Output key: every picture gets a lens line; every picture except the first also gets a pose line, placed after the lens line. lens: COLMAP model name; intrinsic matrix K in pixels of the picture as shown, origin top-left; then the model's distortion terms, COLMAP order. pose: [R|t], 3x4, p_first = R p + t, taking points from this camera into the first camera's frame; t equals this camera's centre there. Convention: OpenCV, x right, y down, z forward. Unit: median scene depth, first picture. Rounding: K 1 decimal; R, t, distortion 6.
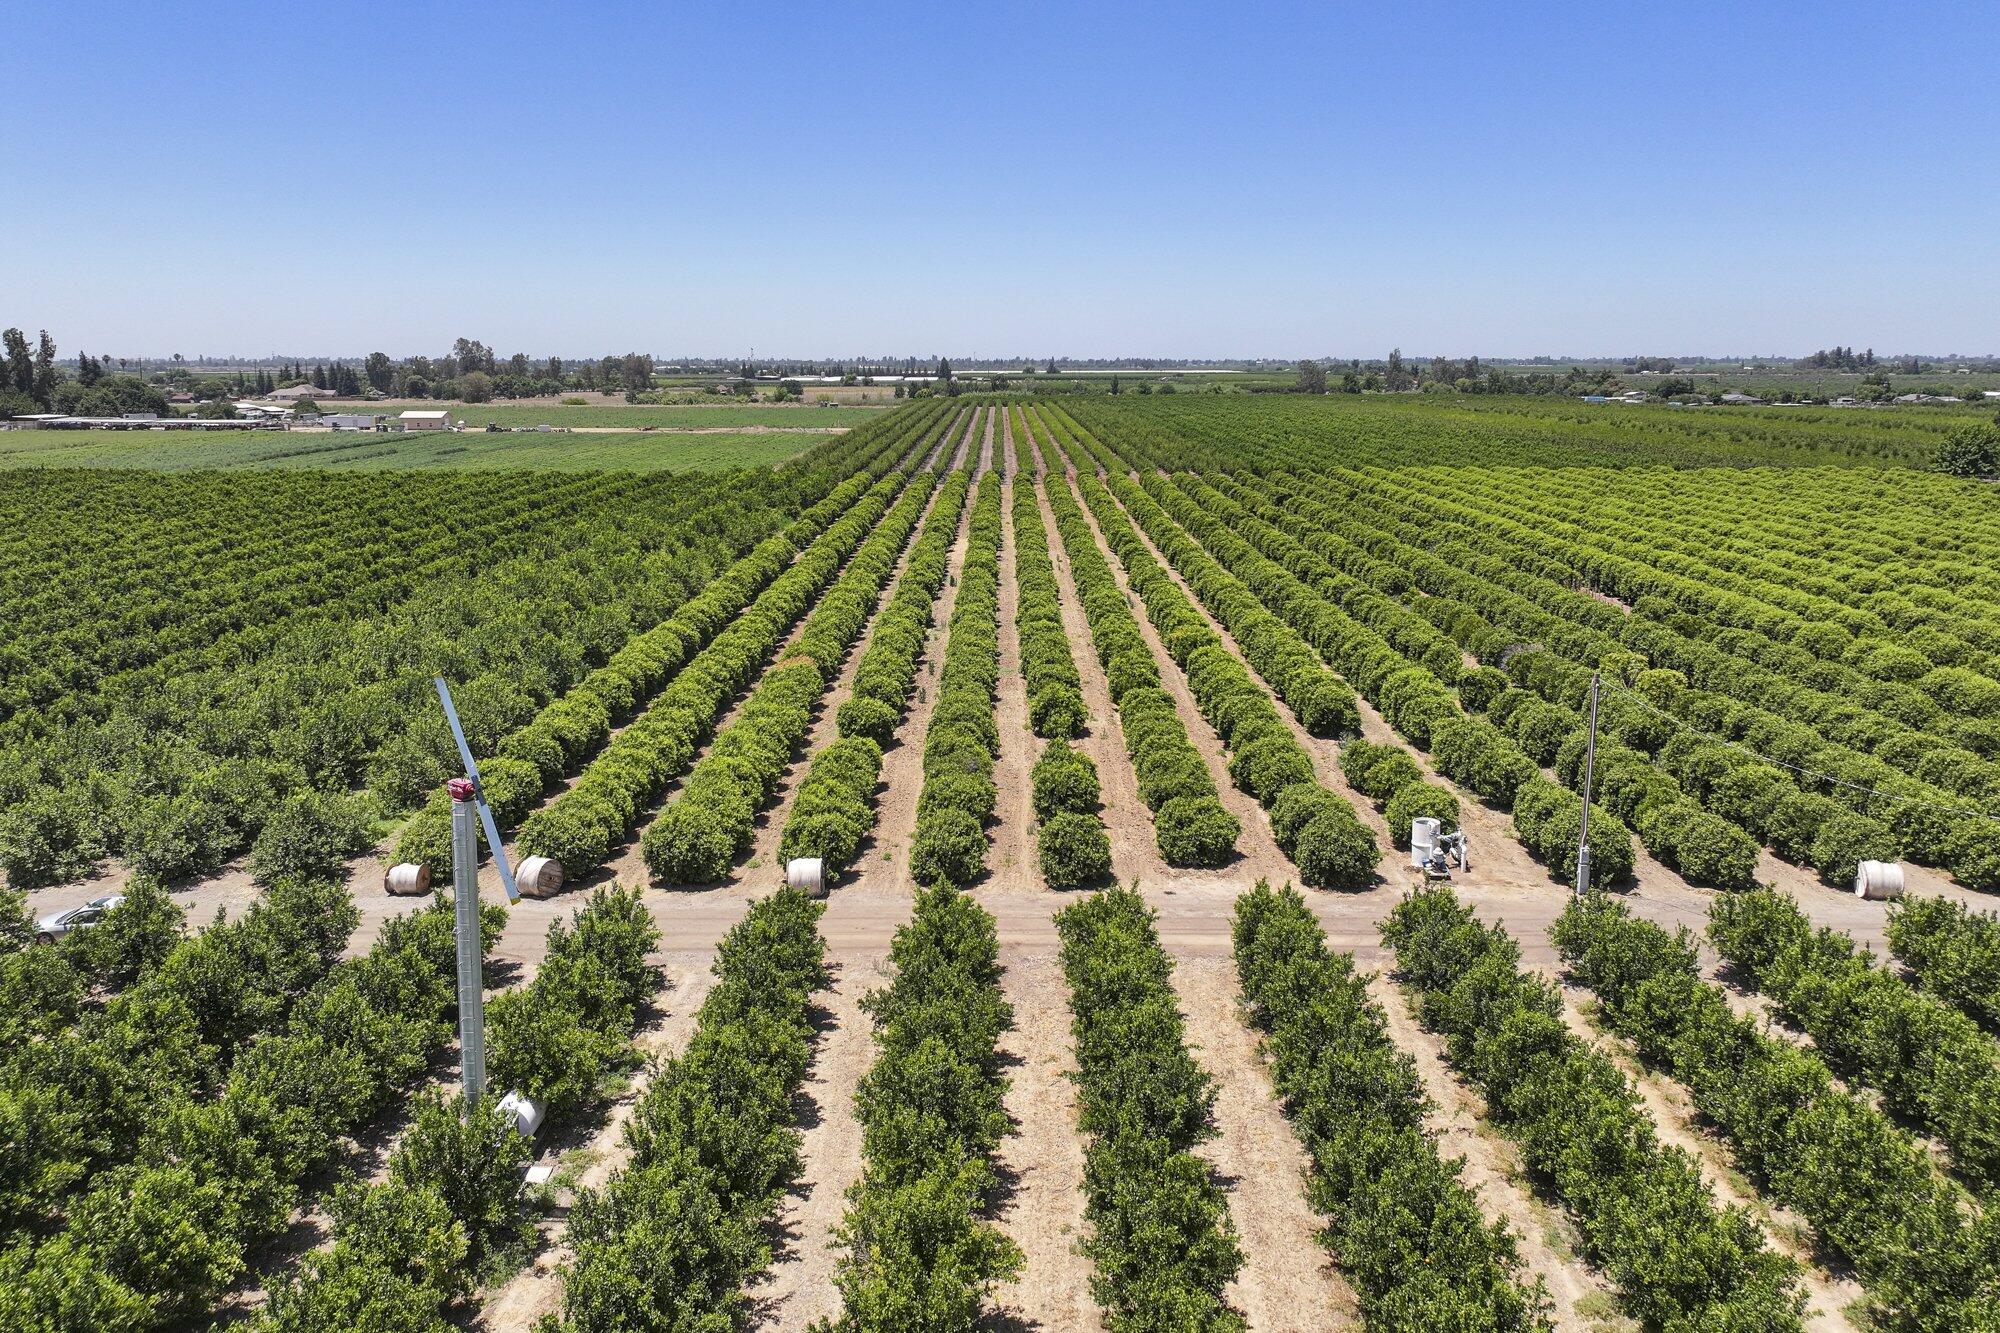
lens RADIAL K [[1438.5, 0, 1012.2], [0, 1438.5, 597.9], [0, 0, 1]] dist [-0.006863, 0.025722]
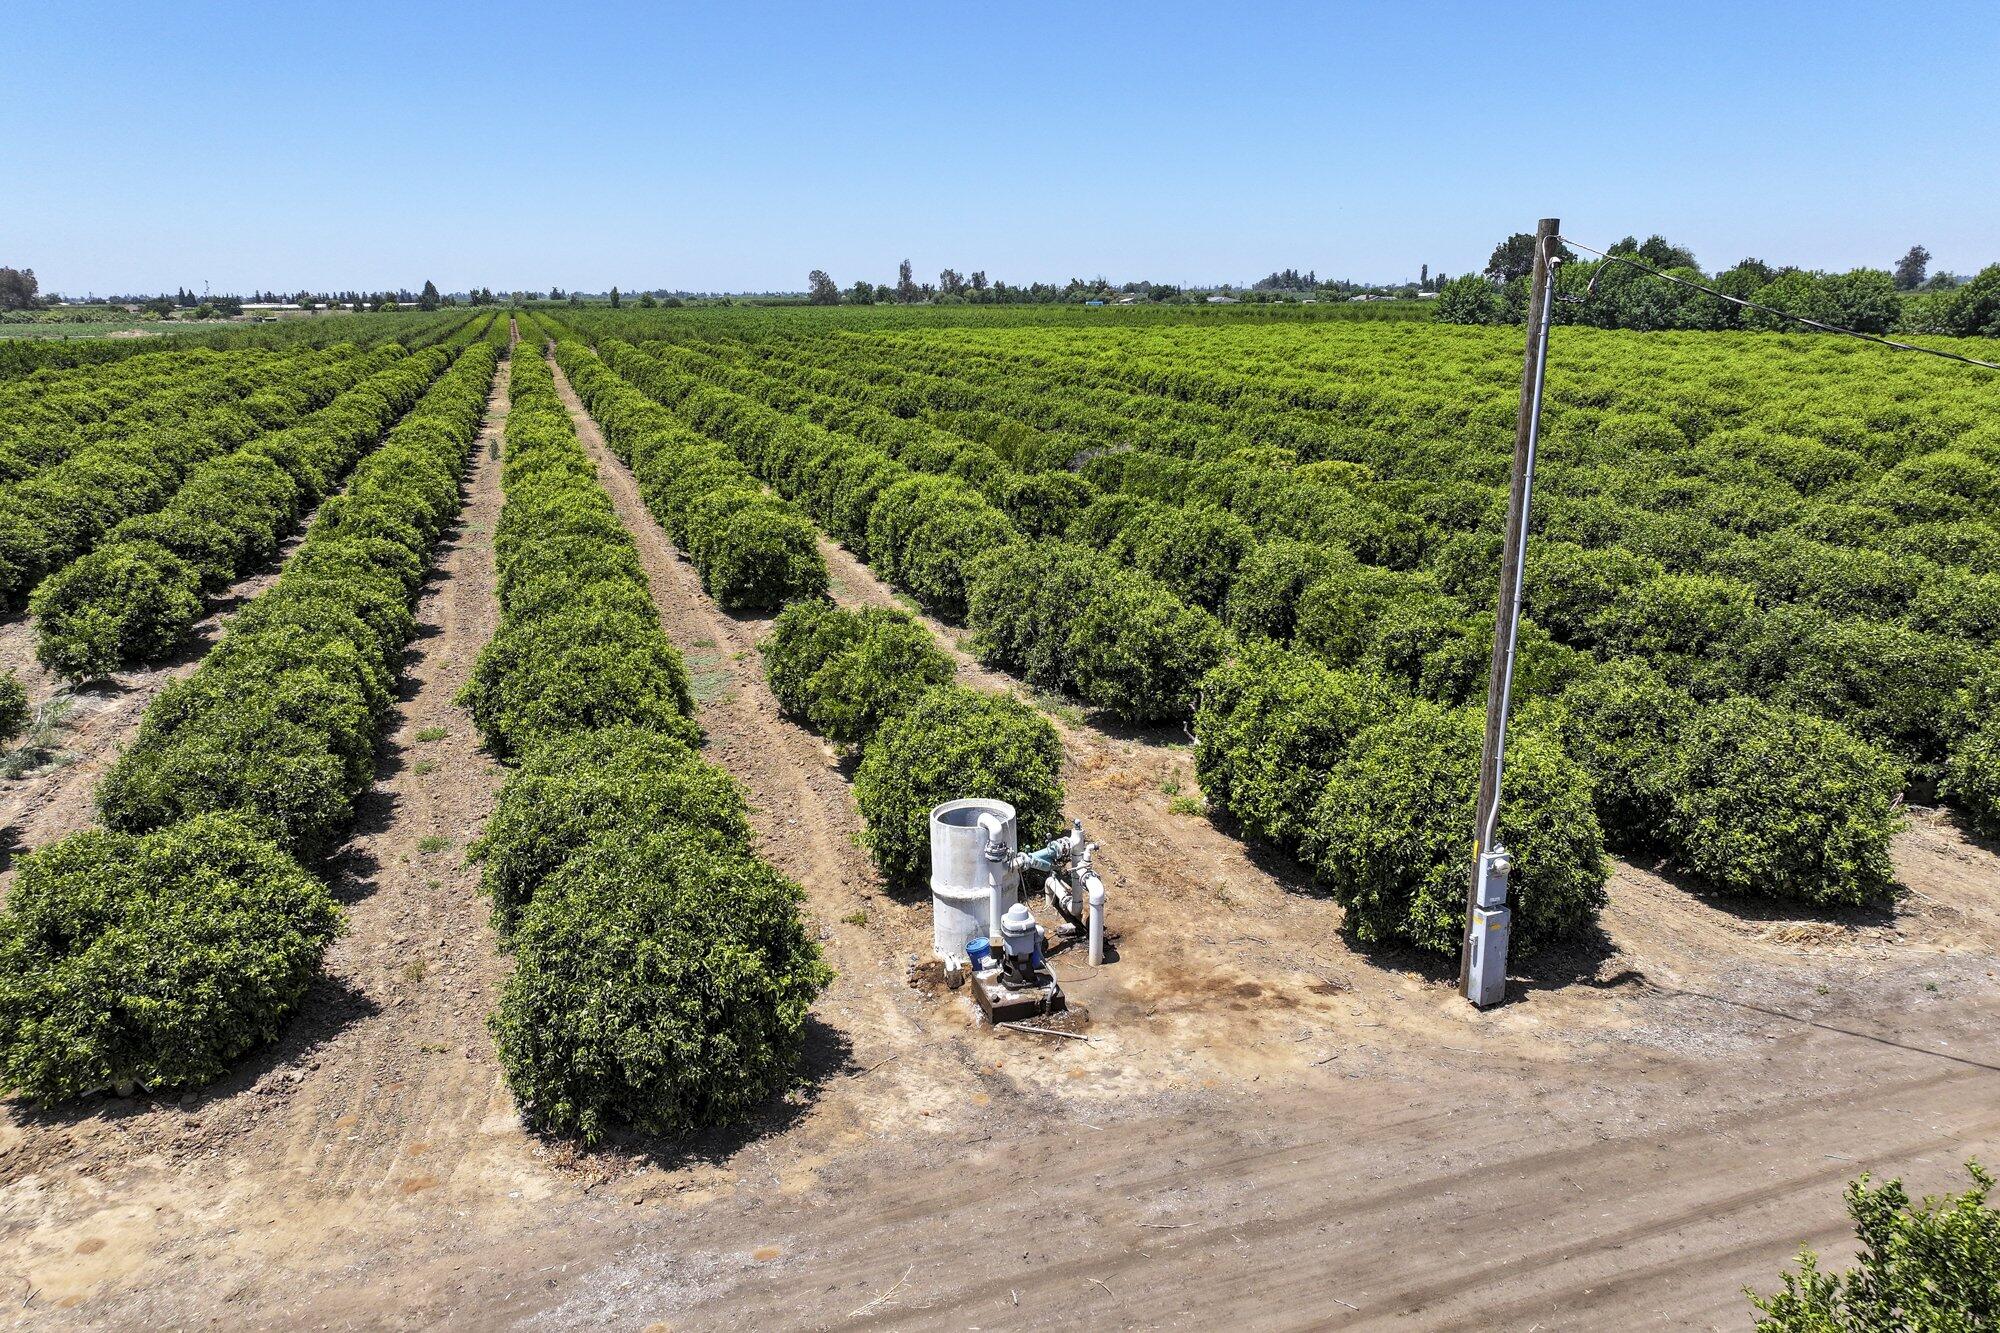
lens RADIAL K [[1438.5, 0, 1012.2], [0, 1438.5, 597.9], [0, 0, 1]] dist [-0.006863, 0.025722]
pose [[0.946464, -0.078630, 0.313088, 0.174641], [0.062444, 0.996157, 0.061411, 0.078367], [-0.316714, -0.038573, 0.947737, 0.607345]]
